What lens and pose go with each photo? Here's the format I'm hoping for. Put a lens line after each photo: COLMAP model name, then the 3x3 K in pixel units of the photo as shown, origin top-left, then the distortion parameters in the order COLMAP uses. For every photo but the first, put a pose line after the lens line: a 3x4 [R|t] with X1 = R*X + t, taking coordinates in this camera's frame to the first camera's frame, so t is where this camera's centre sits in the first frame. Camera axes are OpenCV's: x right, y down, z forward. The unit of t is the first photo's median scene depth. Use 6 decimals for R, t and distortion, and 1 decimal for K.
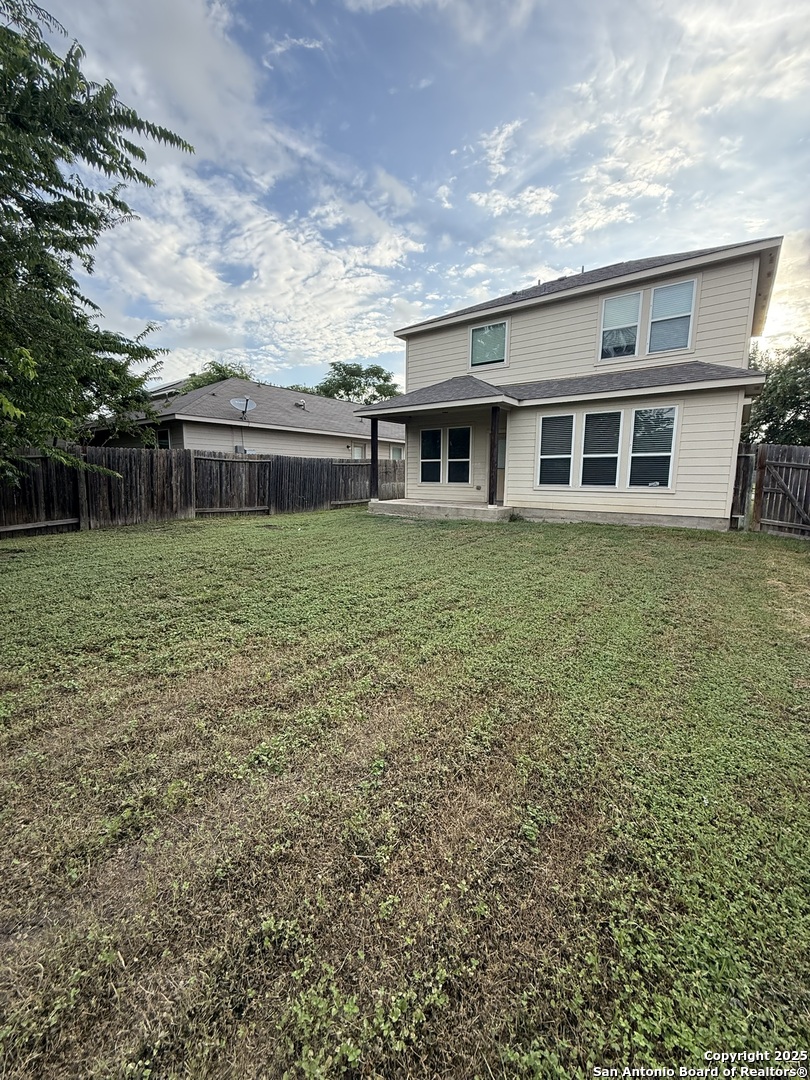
lens RADIAL K [[433.2, 0, 403.2], [0, 433.2, 536.5], [0, 0, 1]] dist [-0.002496, -0.000613]
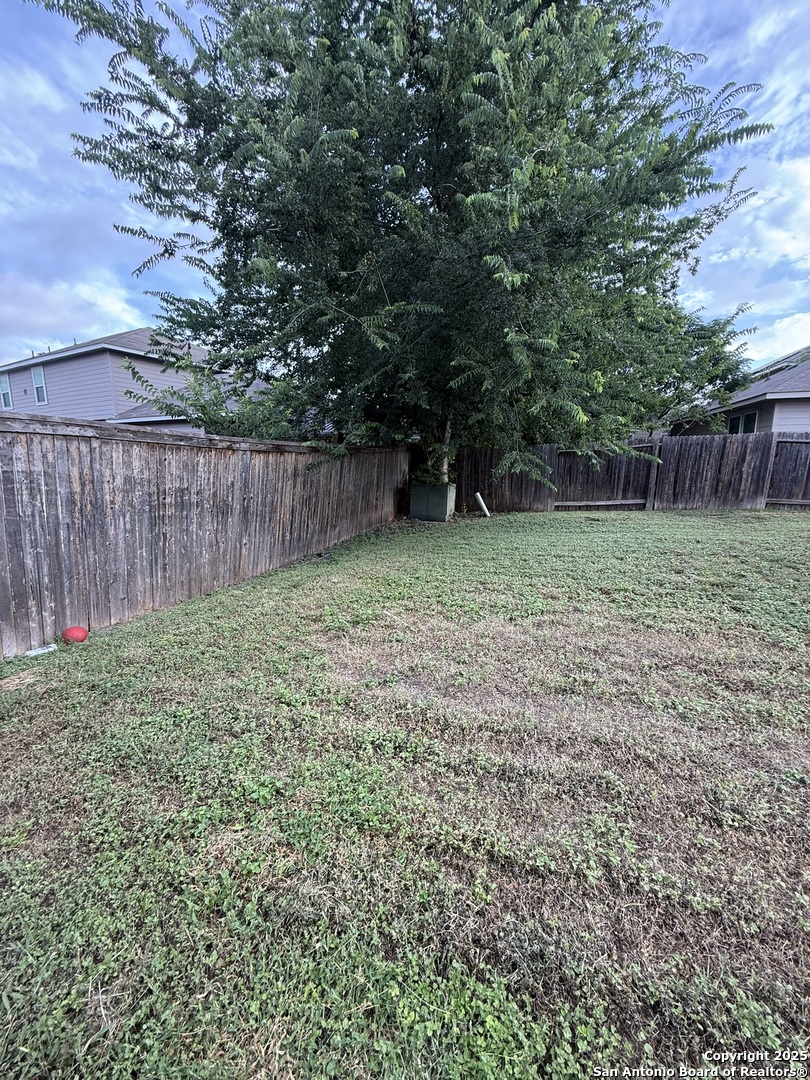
lens RADIAL K [[433.2, 0, 405.3], [0, 433.2, 539.3], [0, 0, 1]] dist [-0.002496, -0.000613]
pose [[0.365393, 0.149776, -0.918725, 0.099512], [-0.119420, 0.986357, 0.113306, 0.008654], [0.923161, 0.068313, 0.378294, -0.032404]]
